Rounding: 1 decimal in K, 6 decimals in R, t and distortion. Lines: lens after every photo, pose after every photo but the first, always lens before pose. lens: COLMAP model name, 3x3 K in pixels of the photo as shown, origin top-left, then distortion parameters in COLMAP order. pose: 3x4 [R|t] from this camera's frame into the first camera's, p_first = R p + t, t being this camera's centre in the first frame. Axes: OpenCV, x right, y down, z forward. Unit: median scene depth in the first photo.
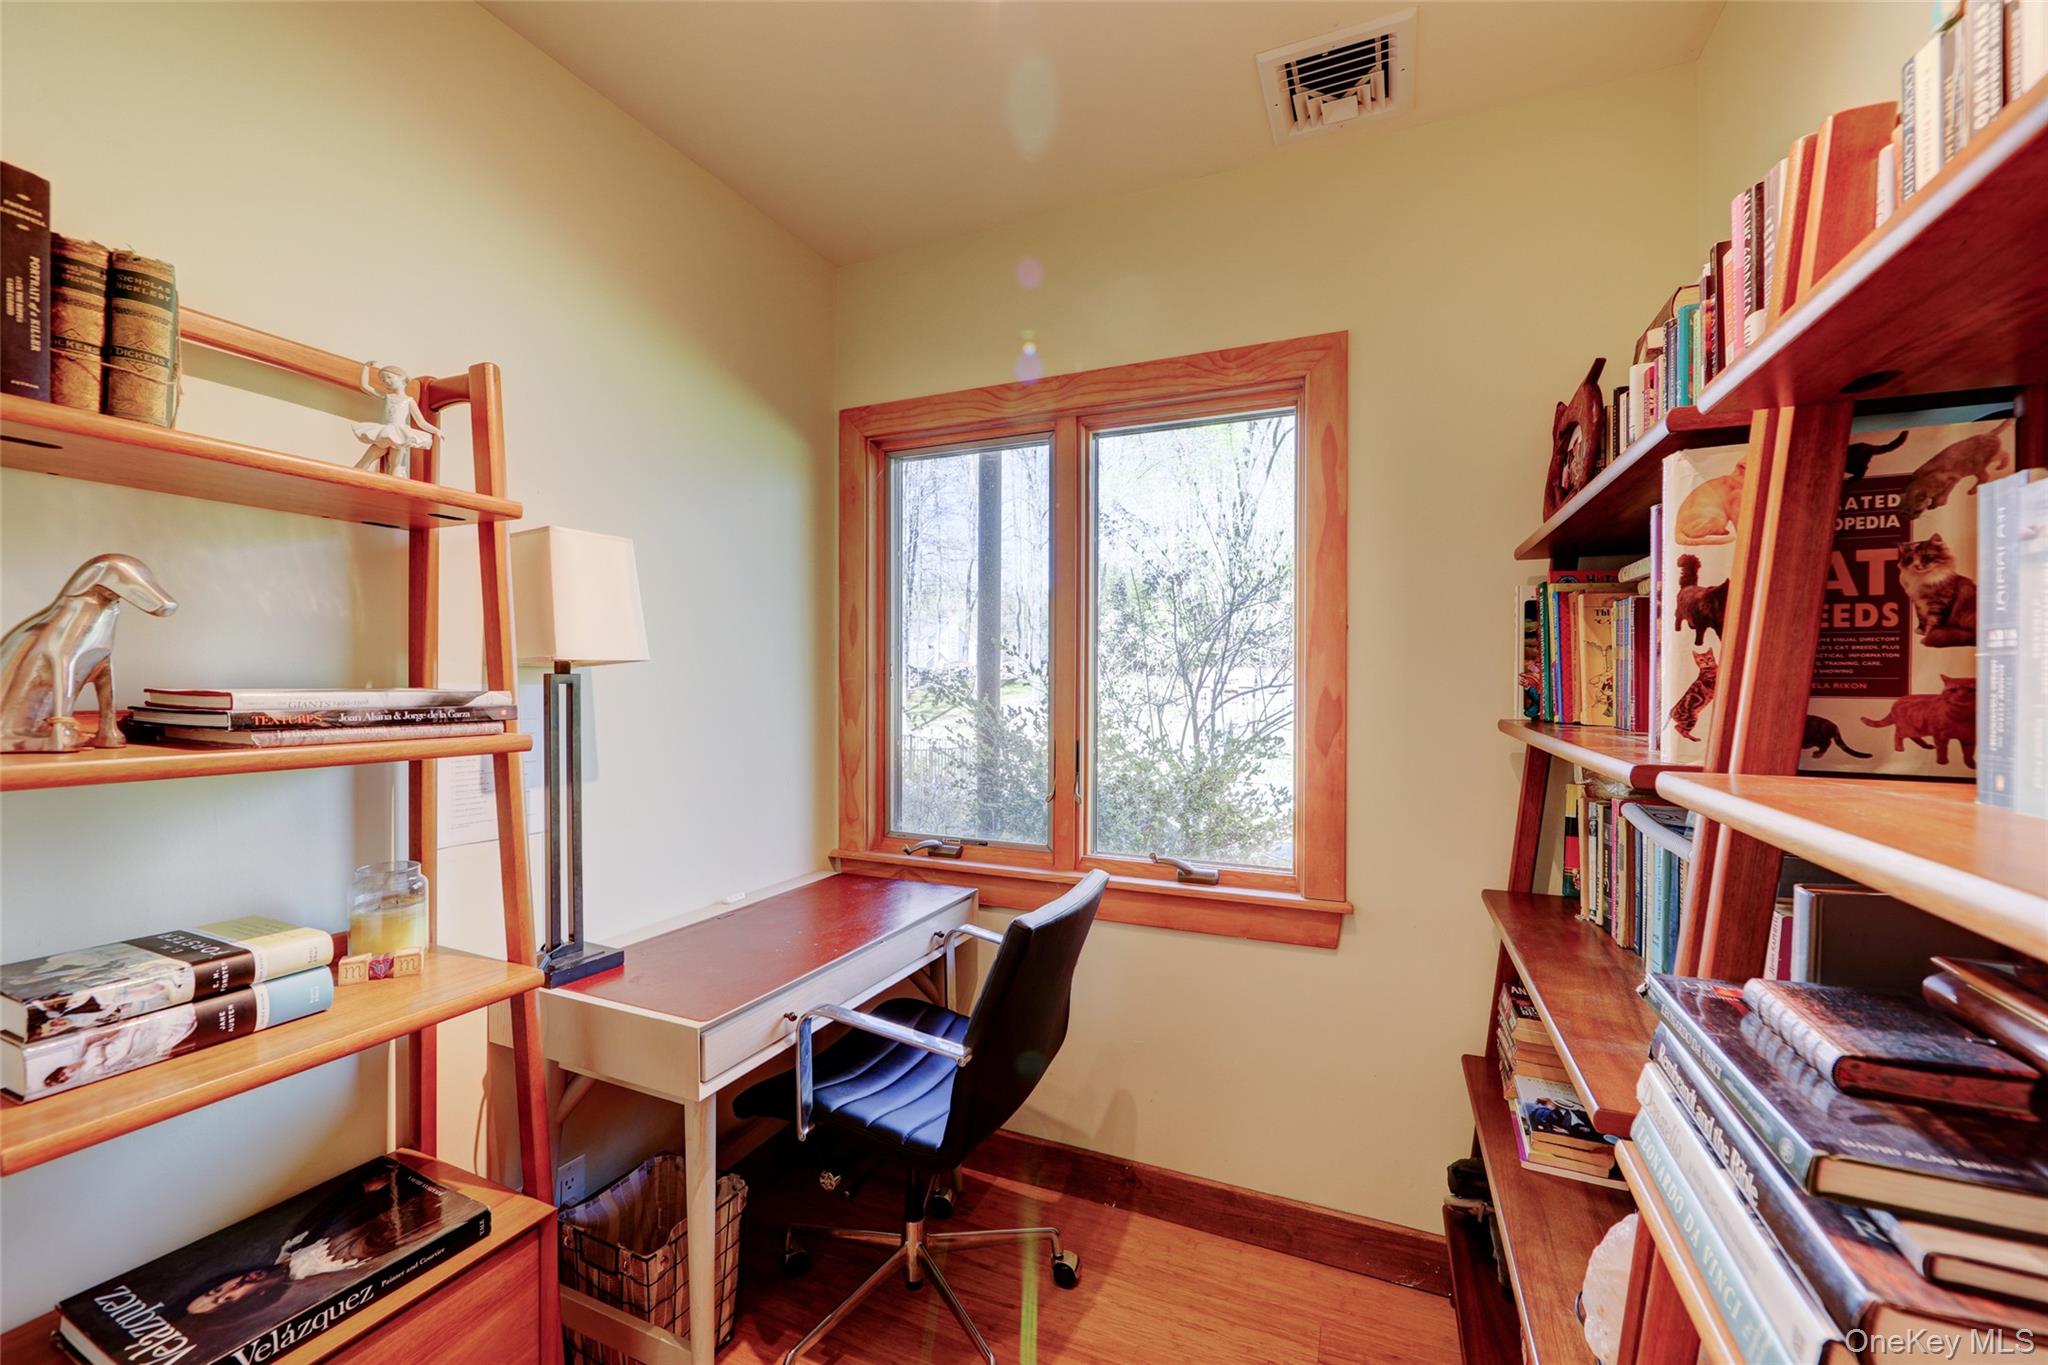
lens RADIAL K [[812.2, 0, 1025.9], [0, 812.2, 690.2], [0, 0, 1]] dist [-0.010445, 0.000997]
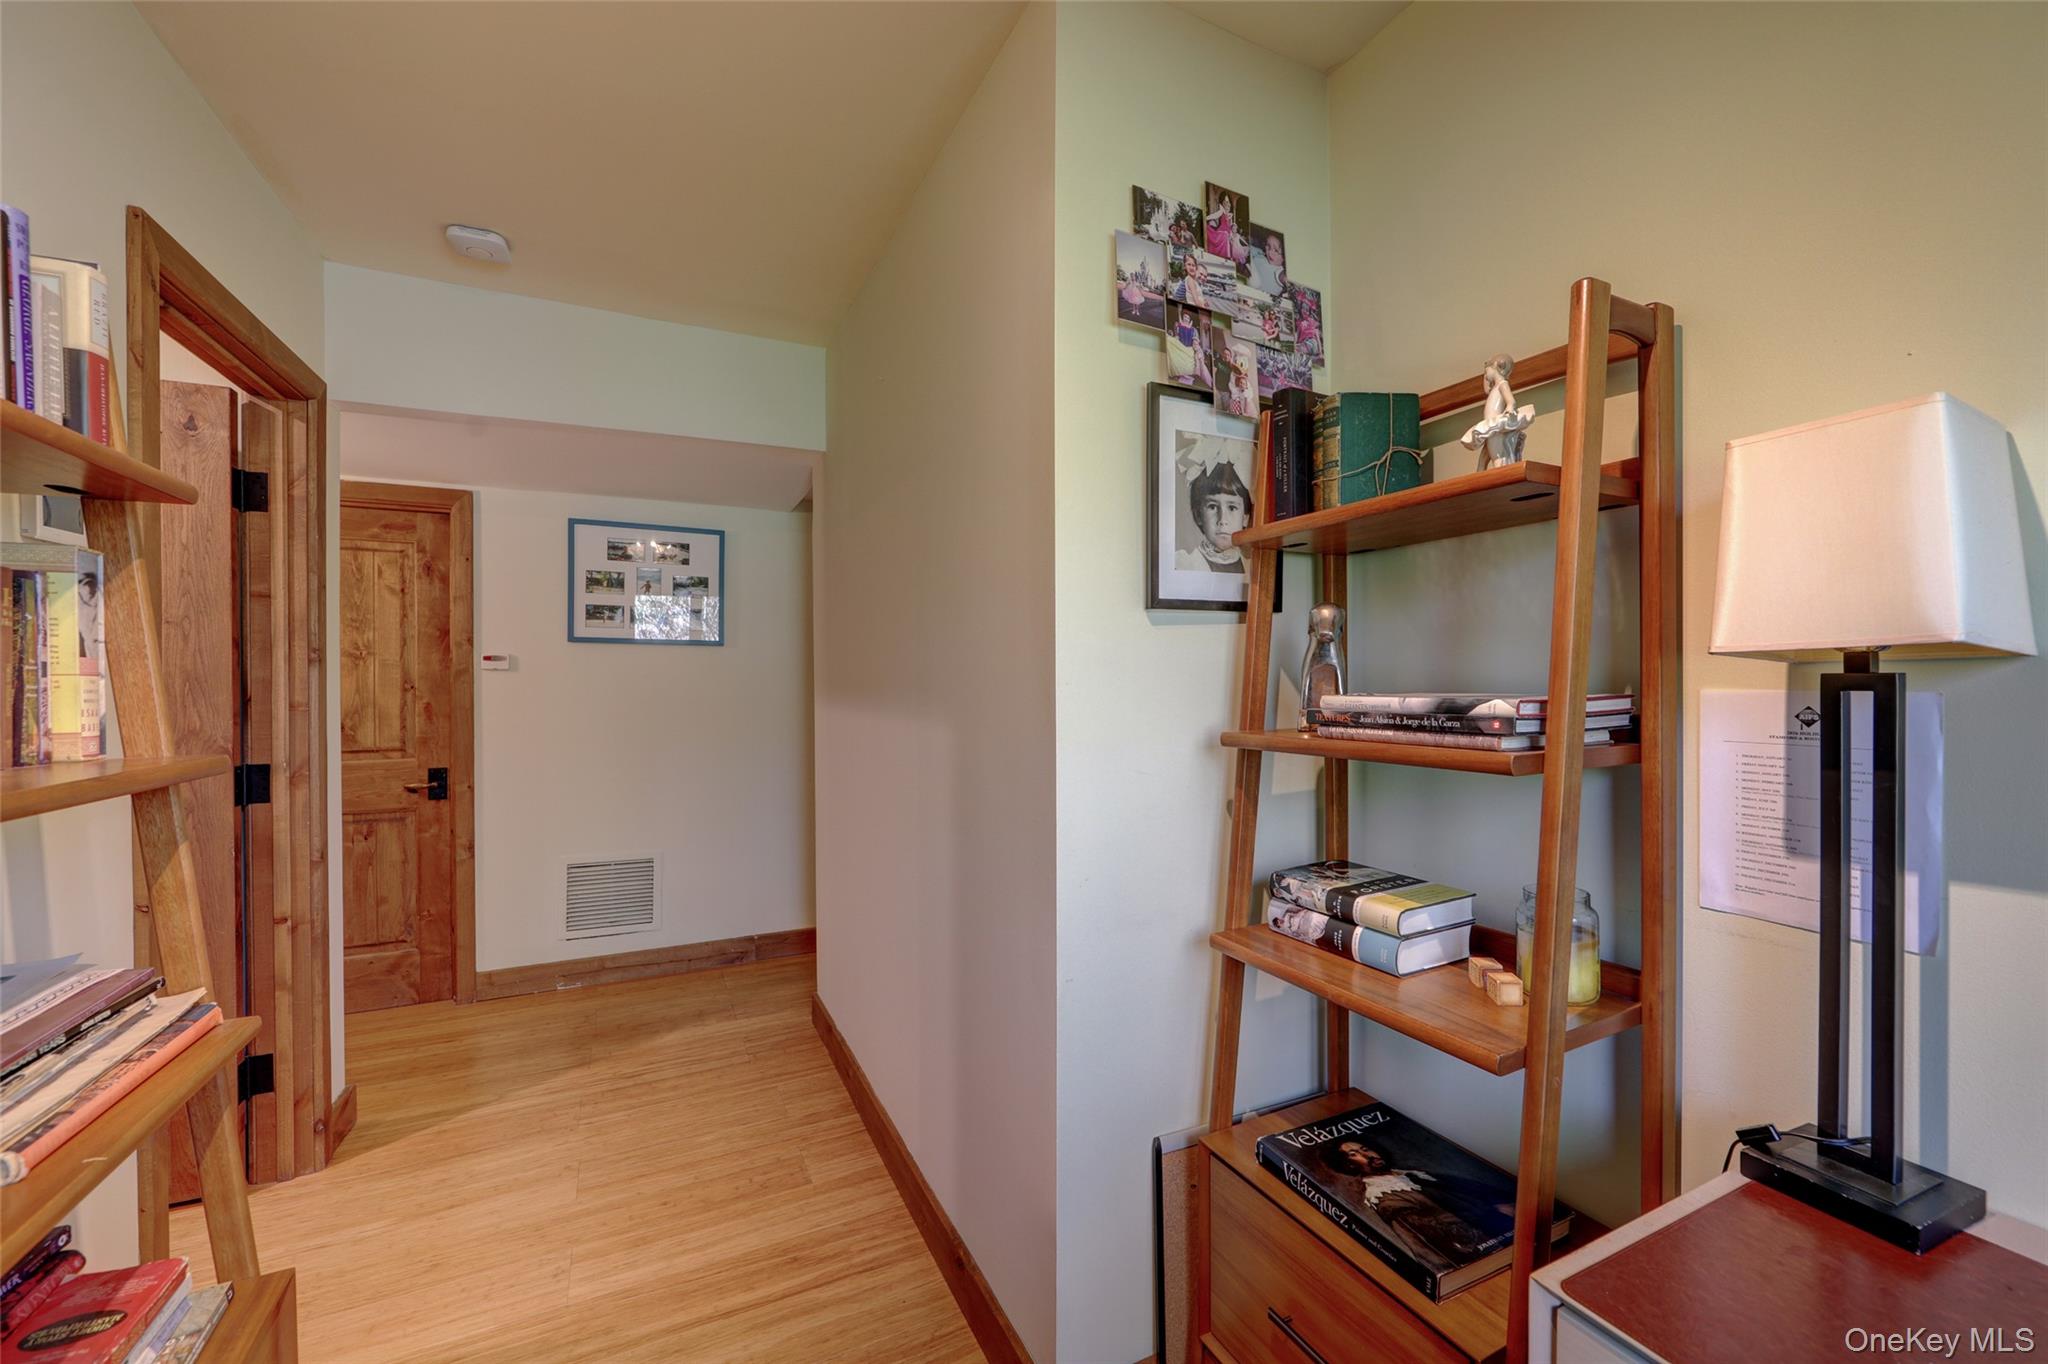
lens RADIAL K [[812.2, 0, 1019.1], [0, 812.2, 688.5], [0, 0, 1]] dist [-0.010445, 0.000997]
pose [[-0.648358, 0.007539, -0.761298, 0.338042], [-0.001583, 0.999935, 0.011250, -0.020622], [0.761334, 0.008499, -0.648304, 1.319443]]
